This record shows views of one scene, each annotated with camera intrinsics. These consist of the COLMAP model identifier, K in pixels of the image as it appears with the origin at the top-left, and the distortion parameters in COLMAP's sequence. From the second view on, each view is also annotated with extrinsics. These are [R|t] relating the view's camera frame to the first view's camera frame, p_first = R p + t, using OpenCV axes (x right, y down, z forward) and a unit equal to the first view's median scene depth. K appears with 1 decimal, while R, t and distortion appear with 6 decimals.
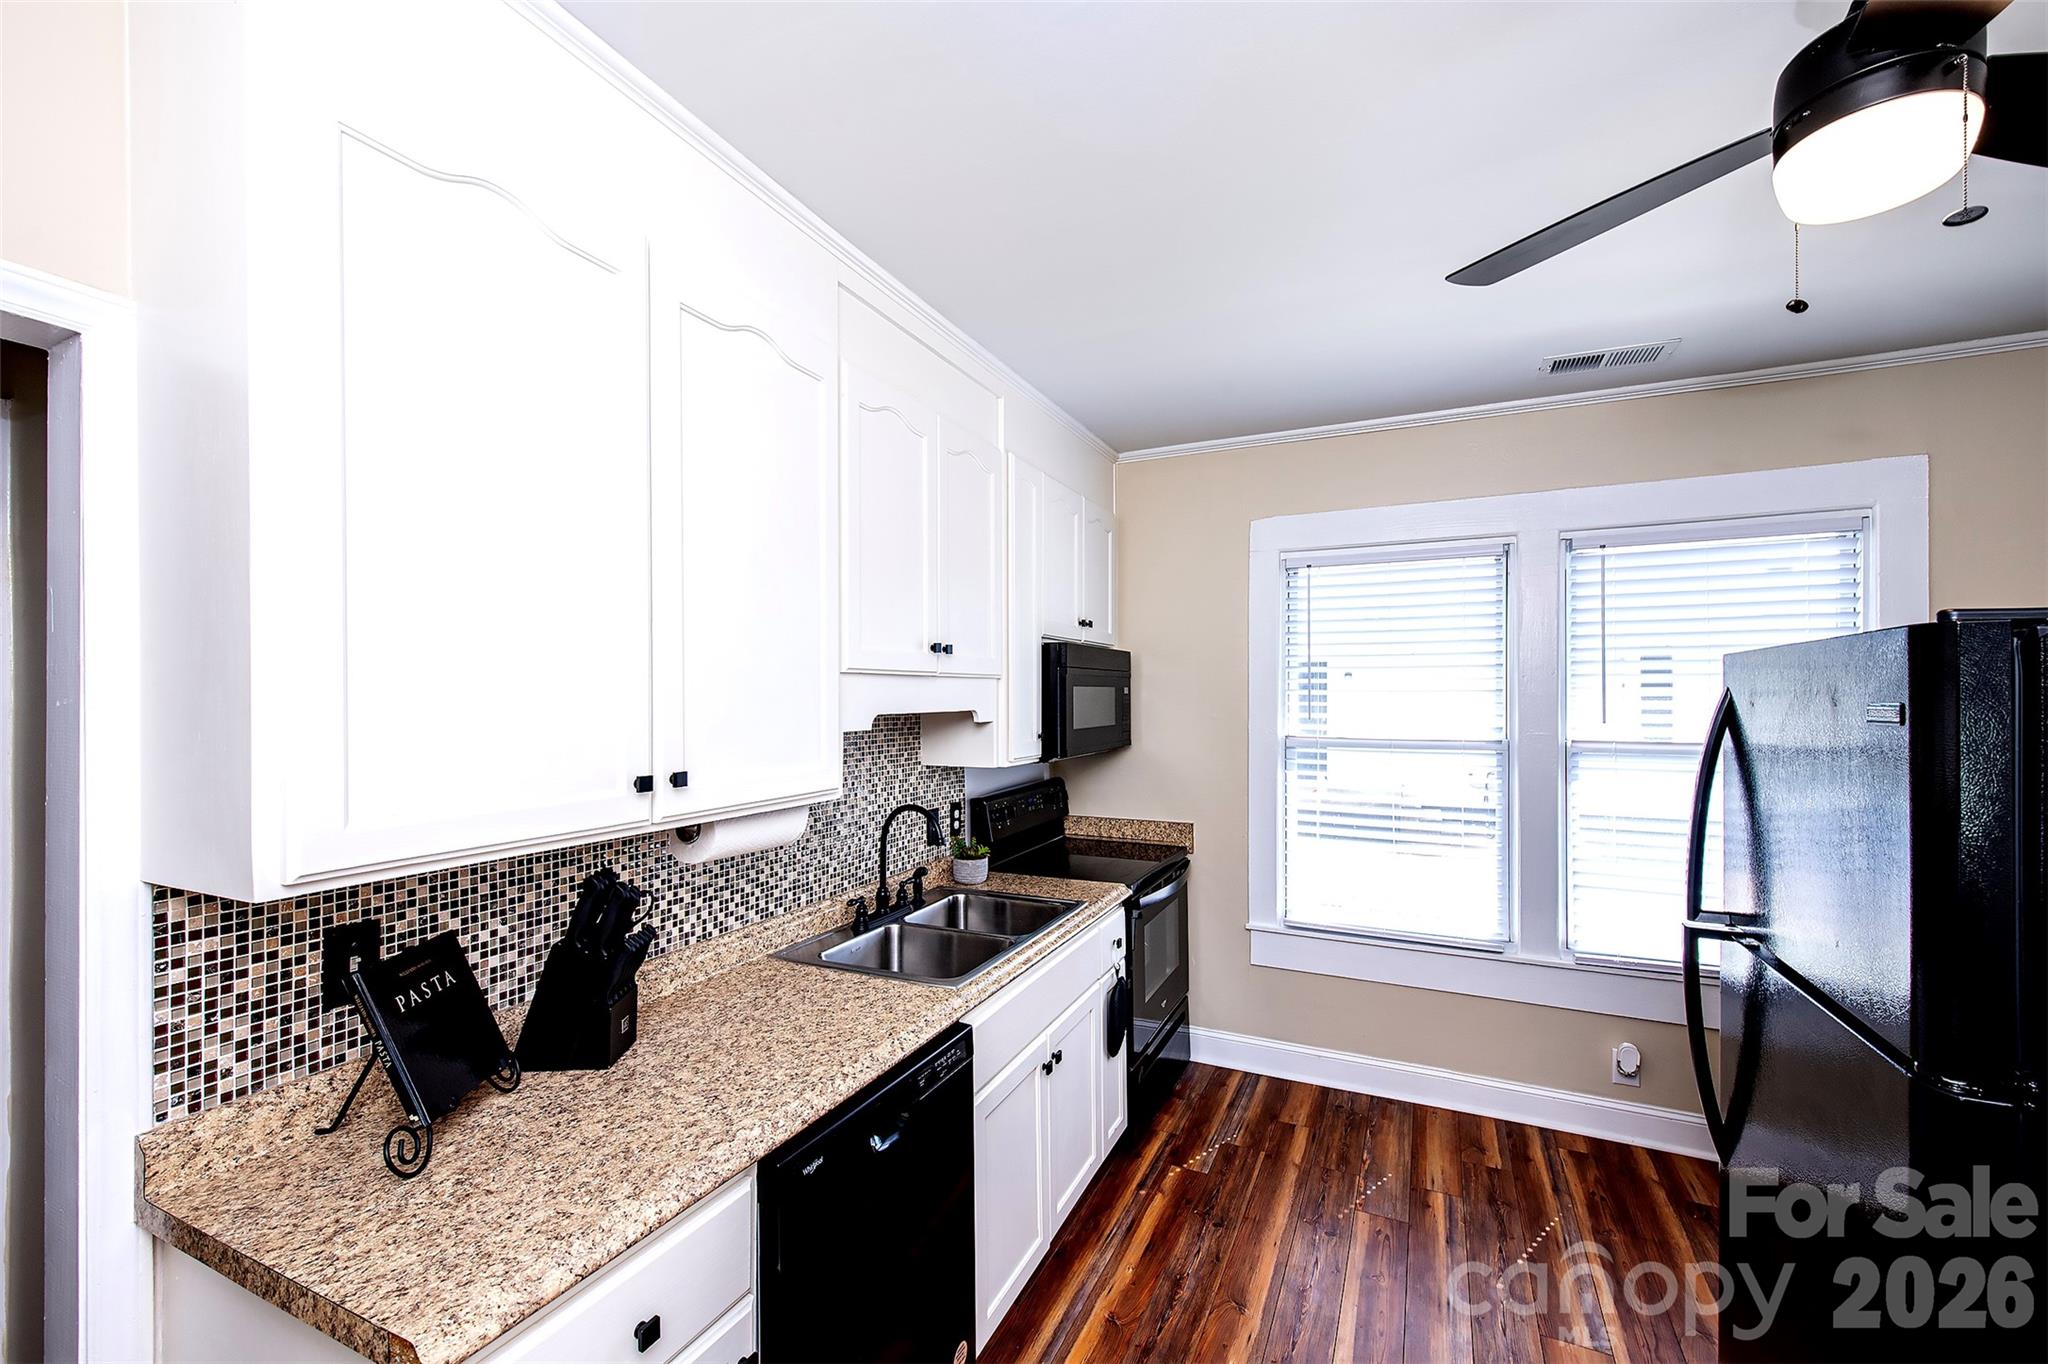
lens RADIAL K [[836.0, 0, 1028.7], [0, 836.0, 691.9], [0, 0, 1]] dist [-0.000768, -0.000065]
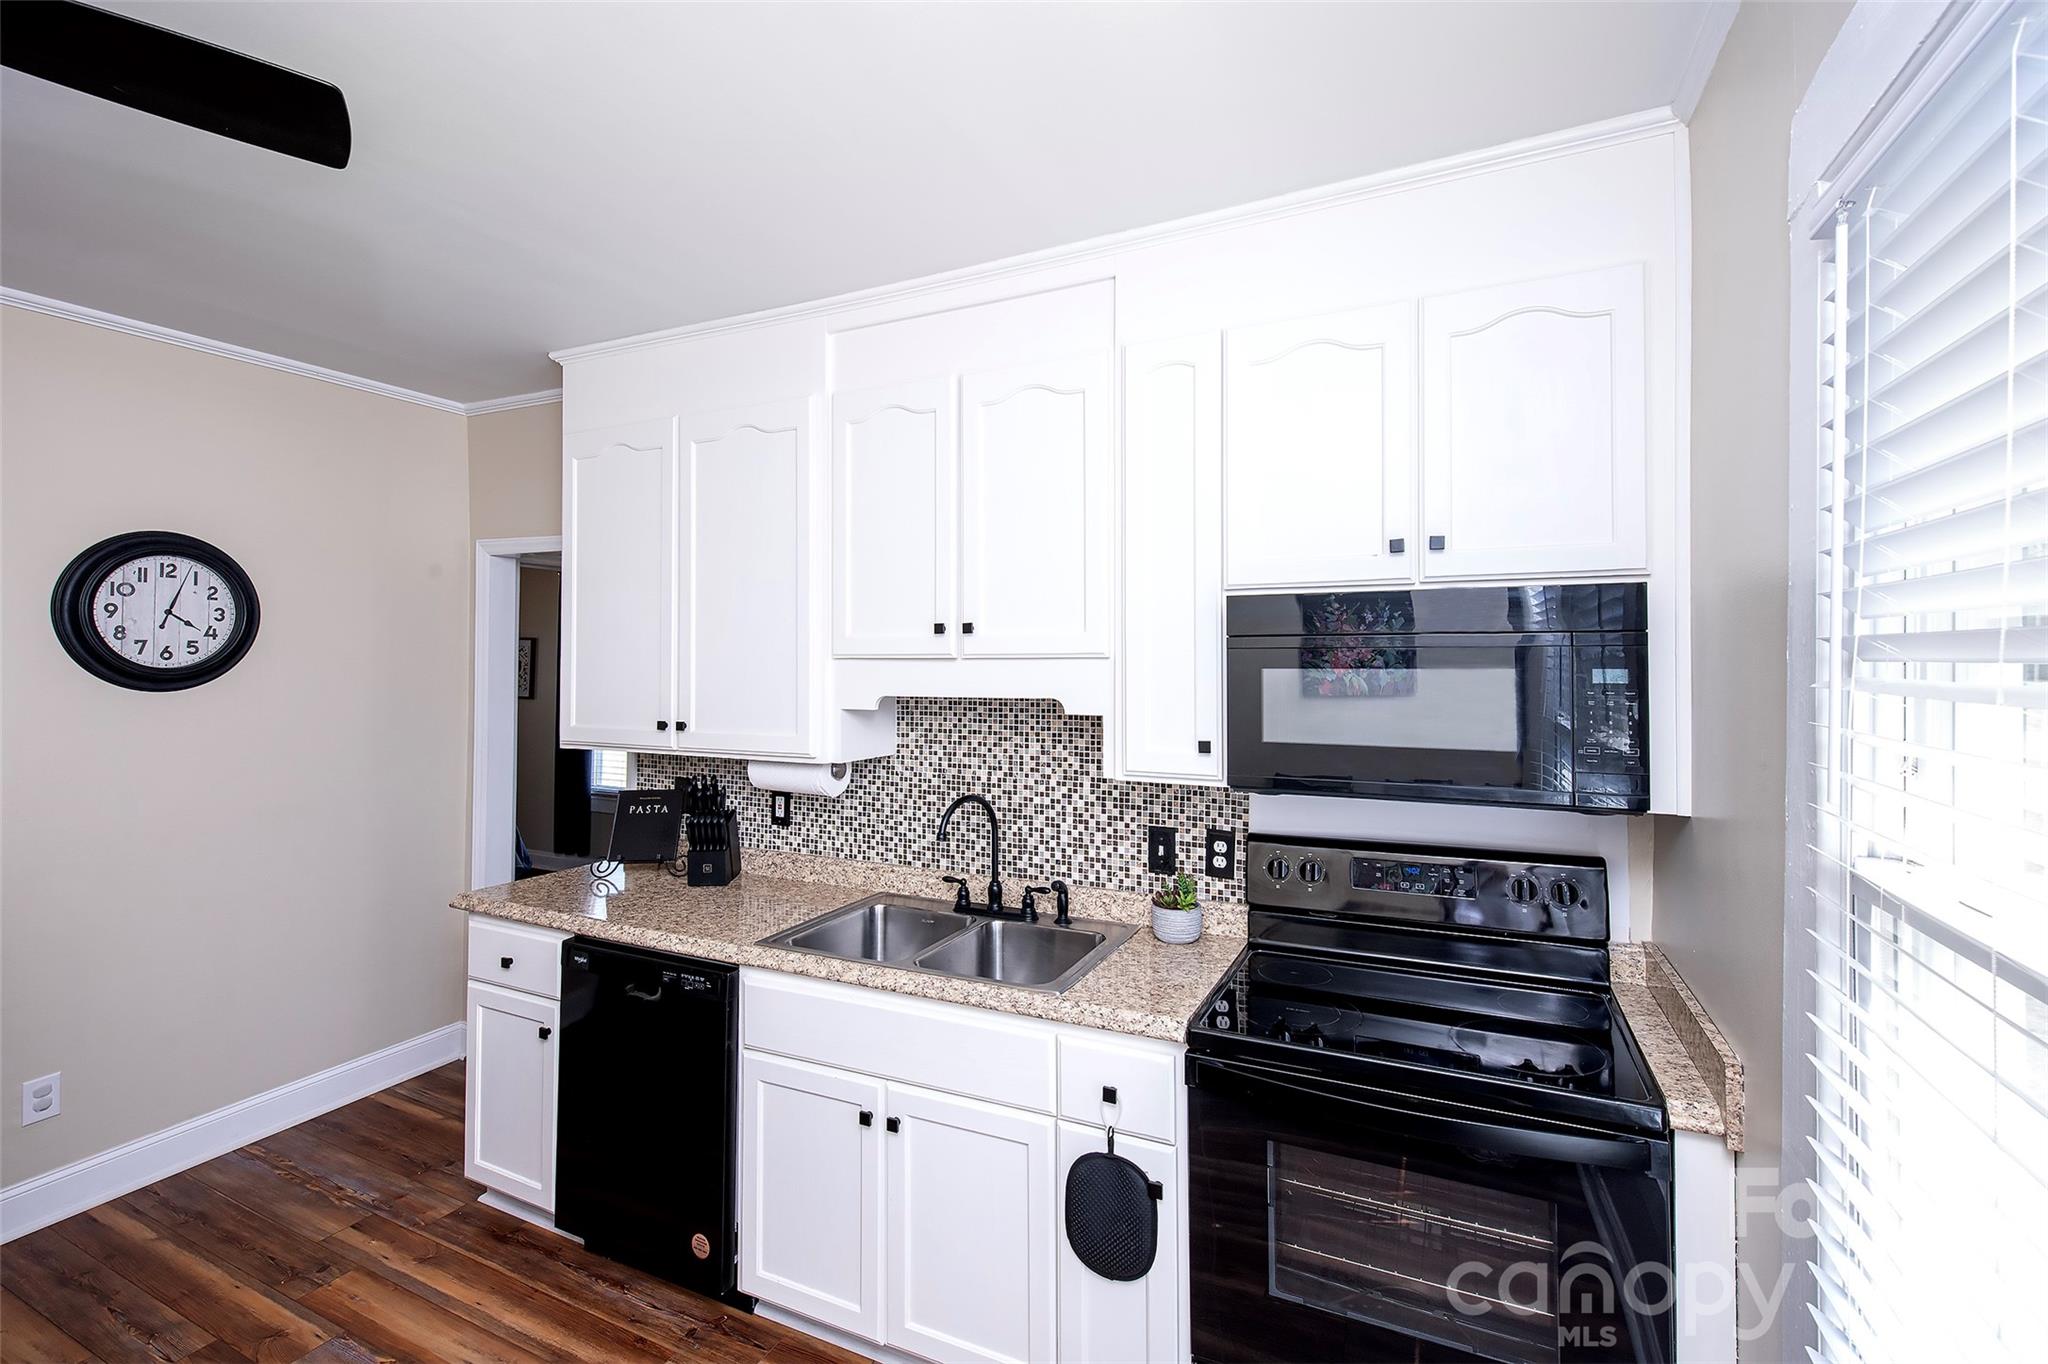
lens RADIAL K [[890.0, 0, 1030.8], [0, 890.0, 664.2], [0, 0, 1]] dist [0.000121, 0.000011]
pose [[-0.004450, 0.006789, -0.999967, 0.811356], [0.002487, 0.999974, 0.006778, -0.017461], [0.999987, -0.002457, -0.004467, 1.022544]]
